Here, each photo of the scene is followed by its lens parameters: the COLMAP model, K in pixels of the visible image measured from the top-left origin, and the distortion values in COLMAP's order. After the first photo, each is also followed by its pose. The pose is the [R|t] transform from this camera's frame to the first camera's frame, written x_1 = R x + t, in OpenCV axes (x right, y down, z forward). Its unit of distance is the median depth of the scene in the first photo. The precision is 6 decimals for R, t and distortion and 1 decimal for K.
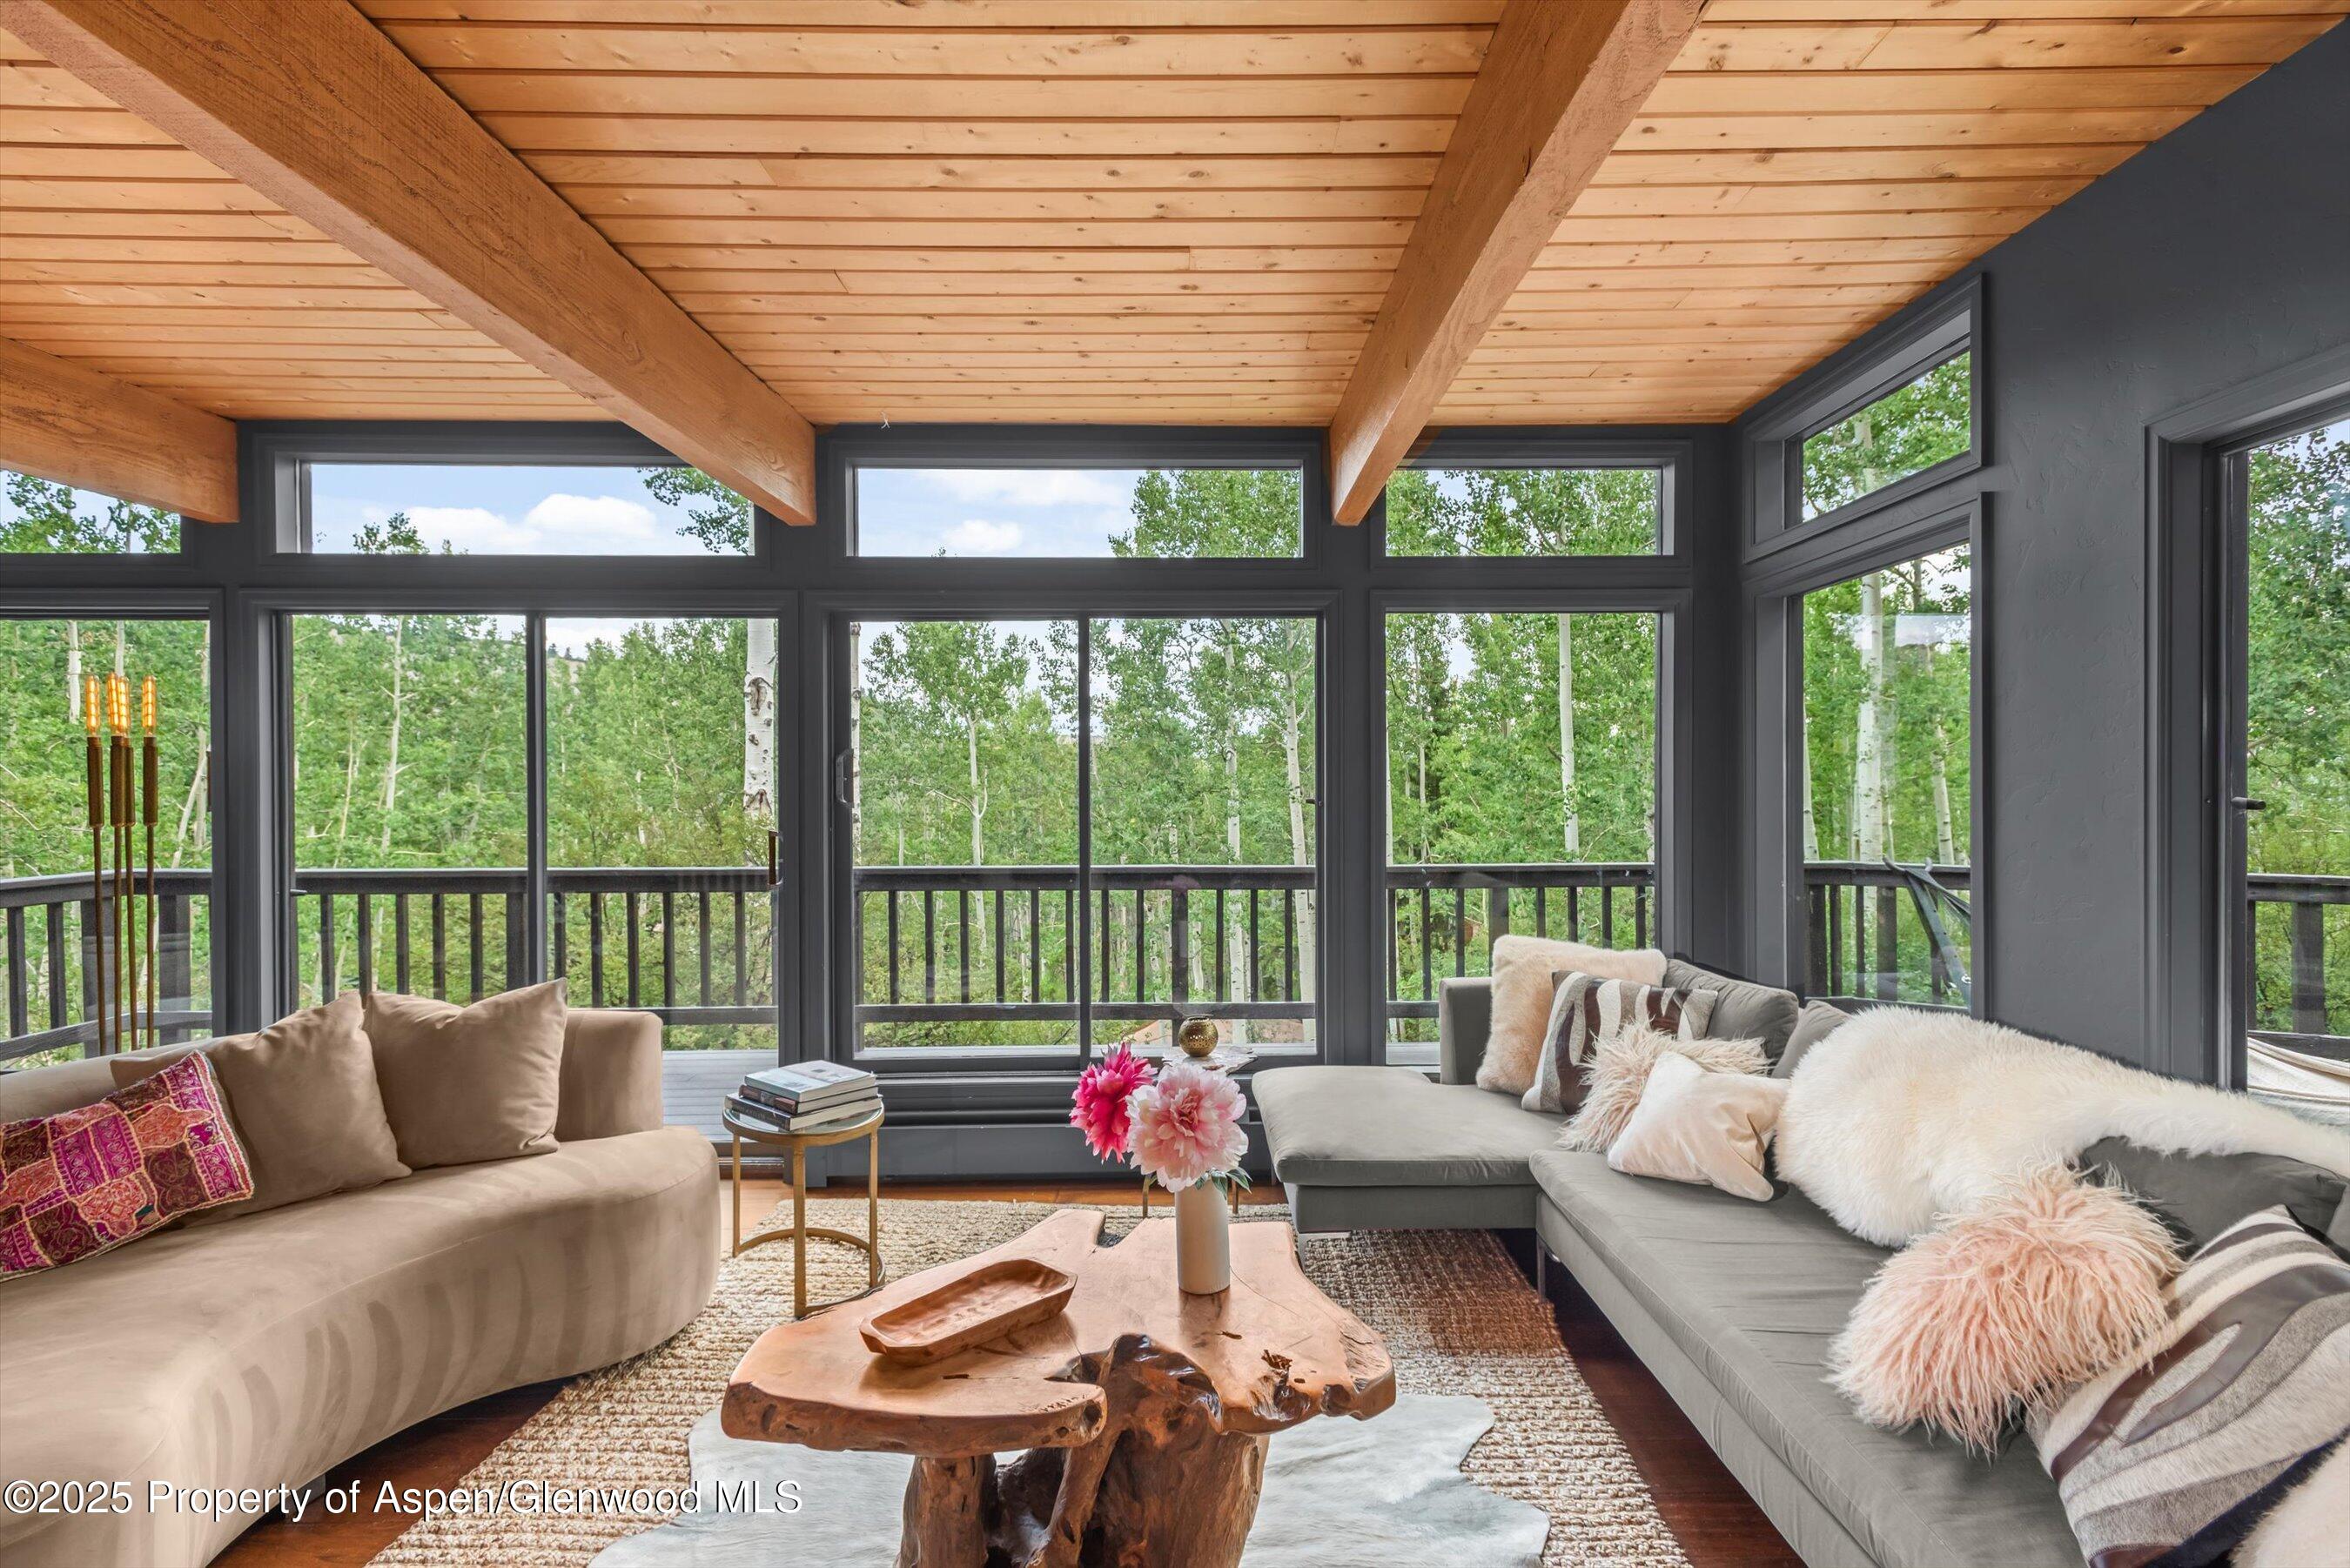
lens RADIAL K [[1123.4, 0, 1185.7], [0, 1123.4, 796.1], [0, 0, 1]] dist [0.011264, -0.001637]
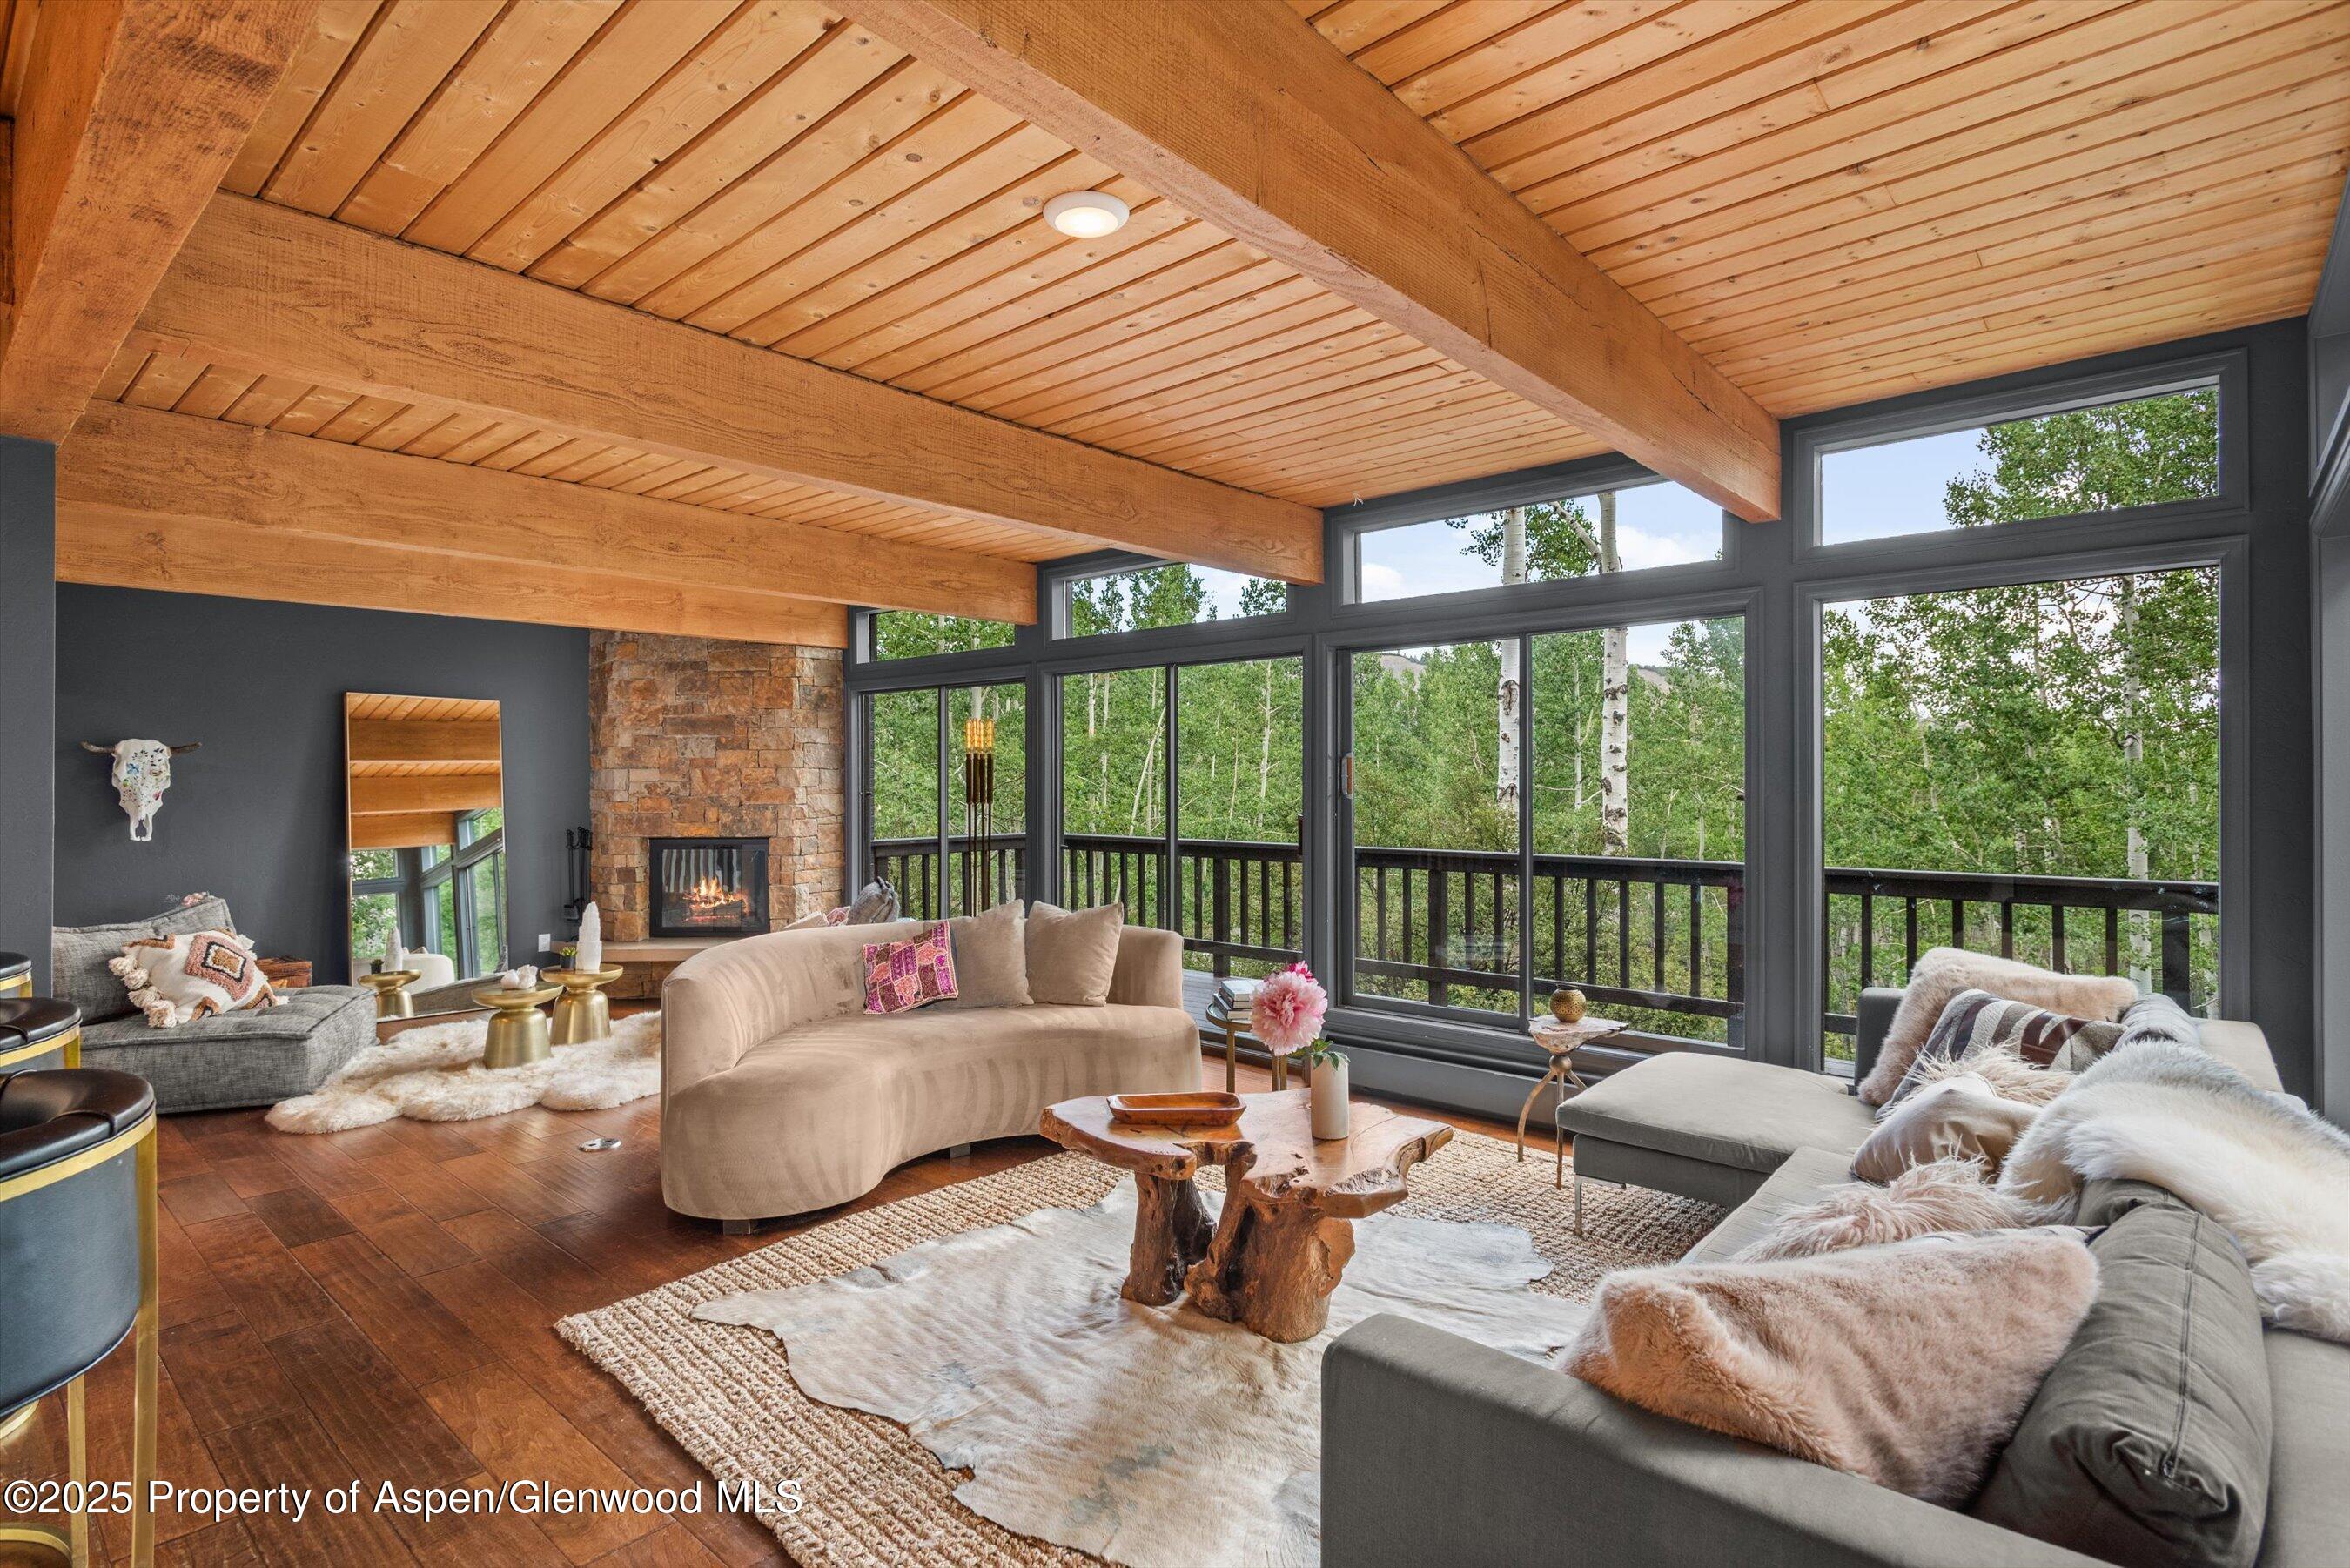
lens RADIAL K [[1147.5, 0, 1175.0], [0, 1147.5, 784.0], [0, 0, 1]] dist [-0.002094, -0.000555]
pose [[0.737990, 0.001545, -0.674810, 0.508349], [-0.005149, 0.999981, -0.003341, -0.001935], [0.674792, 0.005941, 0.737984, -0.121021]]
